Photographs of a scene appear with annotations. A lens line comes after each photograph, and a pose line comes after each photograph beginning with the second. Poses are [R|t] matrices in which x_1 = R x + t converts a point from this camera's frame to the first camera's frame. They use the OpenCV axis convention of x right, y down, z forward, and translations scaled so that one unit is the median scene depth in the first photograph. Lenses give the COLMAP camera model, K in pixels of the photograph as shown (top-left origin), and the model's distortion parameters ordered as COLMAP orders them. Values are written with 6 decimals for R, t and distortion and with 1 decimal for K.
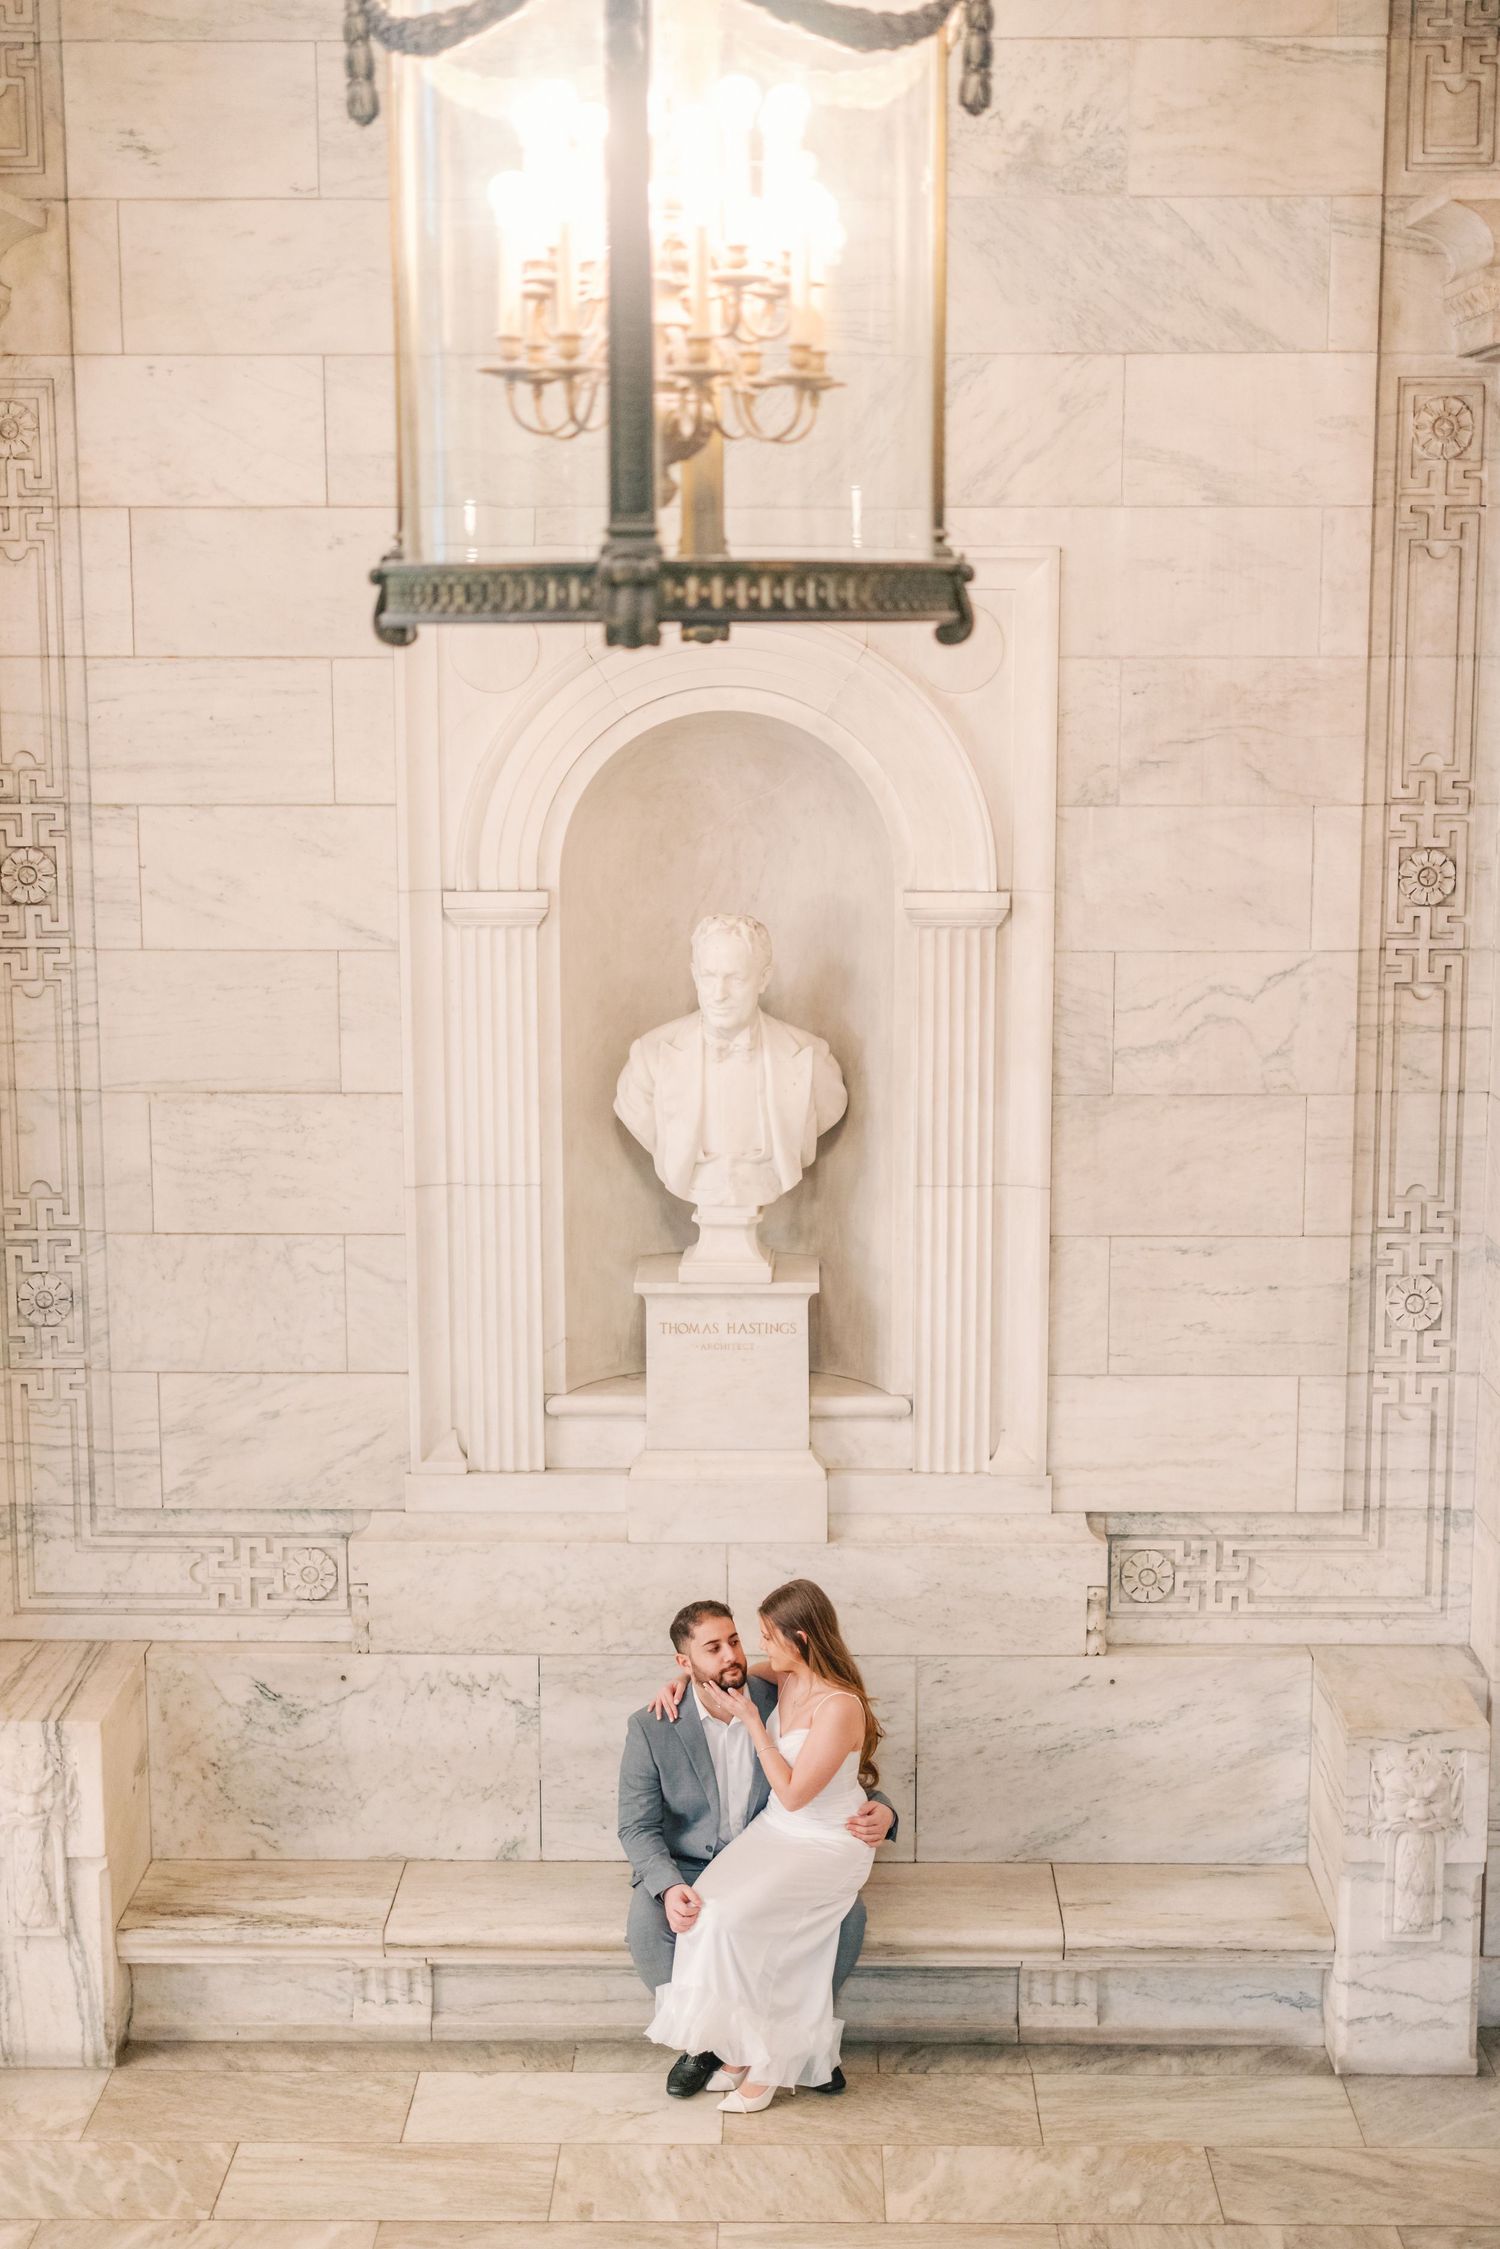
lens RADIAL K [[3202.4, 0, 578.4], [0, 3202.4, 1124.7], [0, 0, 1]] dist [0.002846, 0.009962]
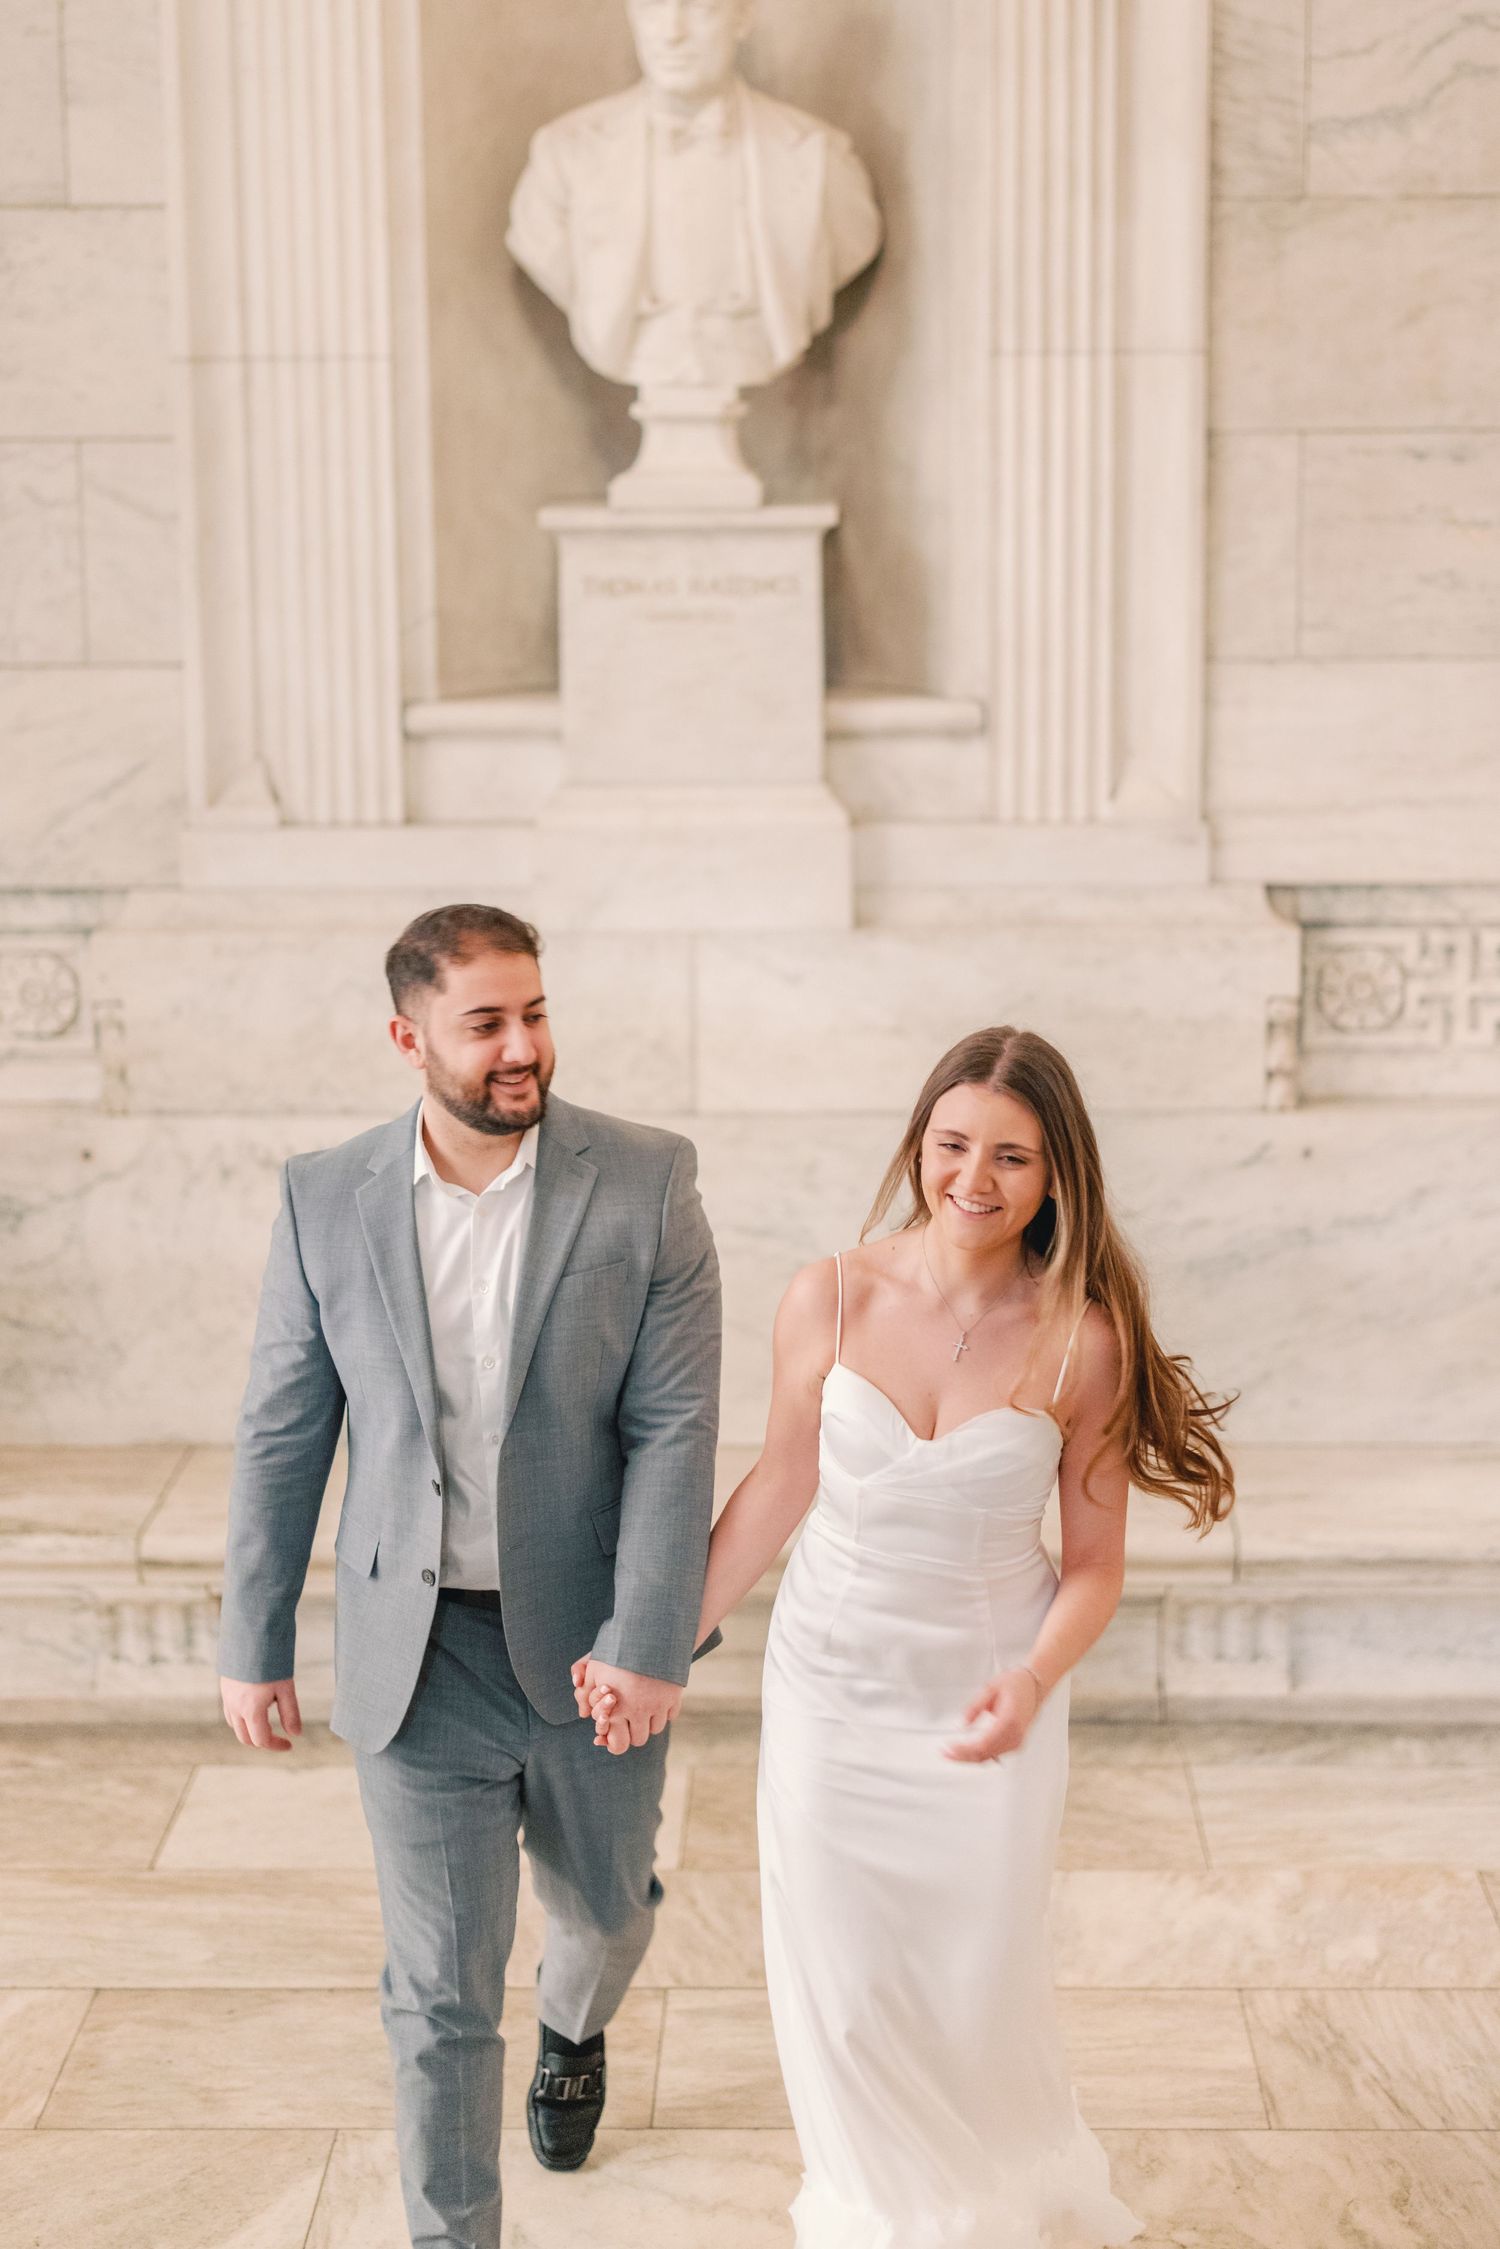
lens RADIAL K [[3216.0, 0, 625.7], [0, 3216.0, 1068.0], [0, 0, 1]] dist [-0.000072, 0.056241]
pose [[0.999961, -0.005656, -0.006819, 0.037877], [0.005651, 0.999984, -0.000798, 0.159359], [0.006823, 0.000760, 0.999976, 0.373270]]
